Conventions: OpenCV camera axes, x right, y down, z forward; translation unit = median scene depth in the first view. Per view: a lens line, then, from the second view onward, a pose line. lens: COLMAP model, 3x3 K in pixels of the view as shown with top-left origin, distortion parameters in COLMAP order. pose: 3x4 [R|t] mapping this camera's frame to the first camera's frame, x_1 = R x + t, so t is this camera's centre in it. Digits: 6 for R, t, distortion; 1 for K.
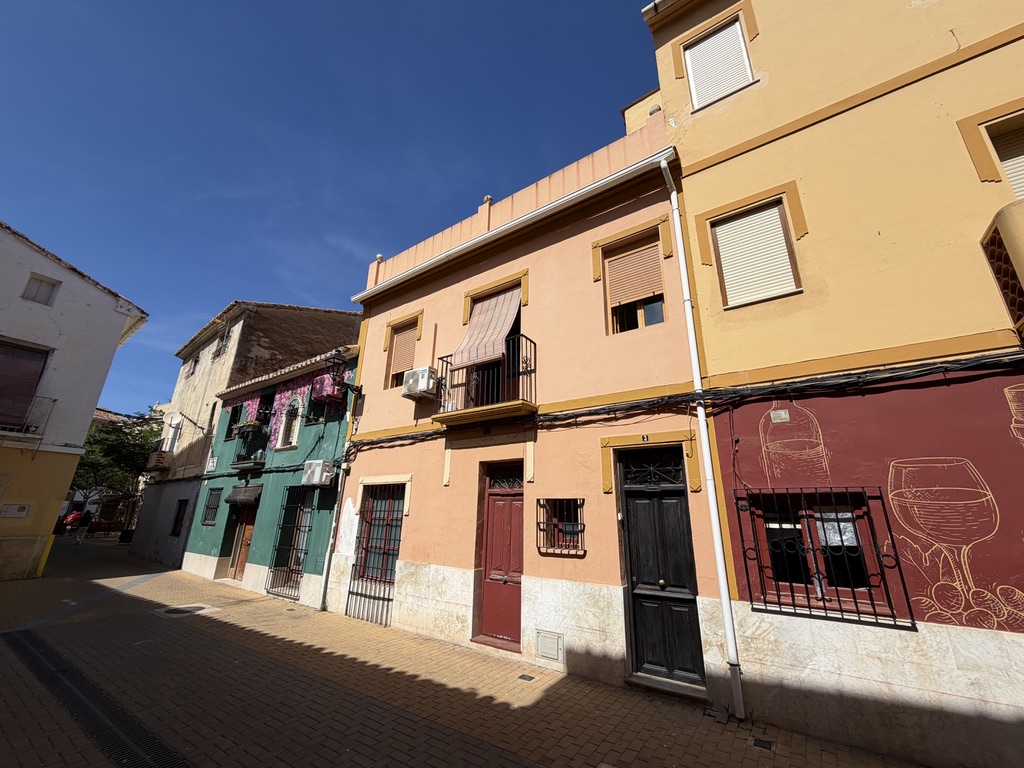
lens RADIAL K [[413.8, 0, 512.7], [0, 413.8, 382.9], [0, 0, 1]] dist [0.002050, 0.000509]
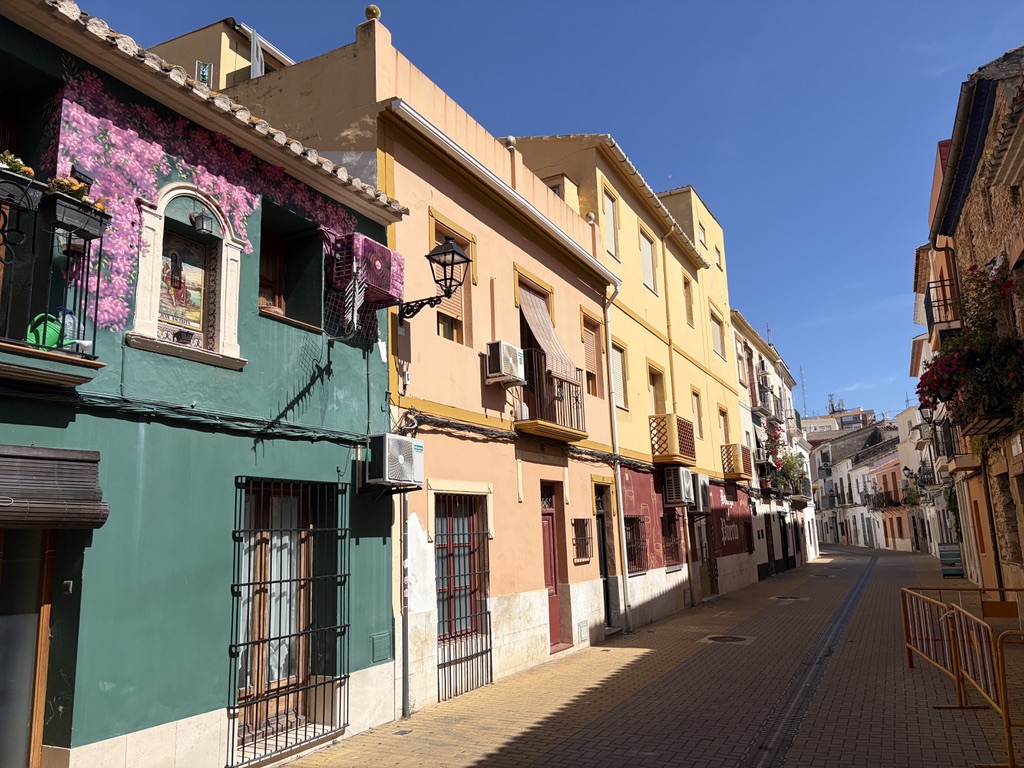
lens RADIAL K [[780.3, 0, 511.4], [0, 780.3, 387.6], [0, 0, 1]] dist [0.060829, -0.072624]
pose [[-0.152324, 0.165930, 0.974302, -1.610983], [-0.276557, 0.939269, -0.203201, 0.328534], [-0.948849, -0.300402, -0.097184, 1.141328]]
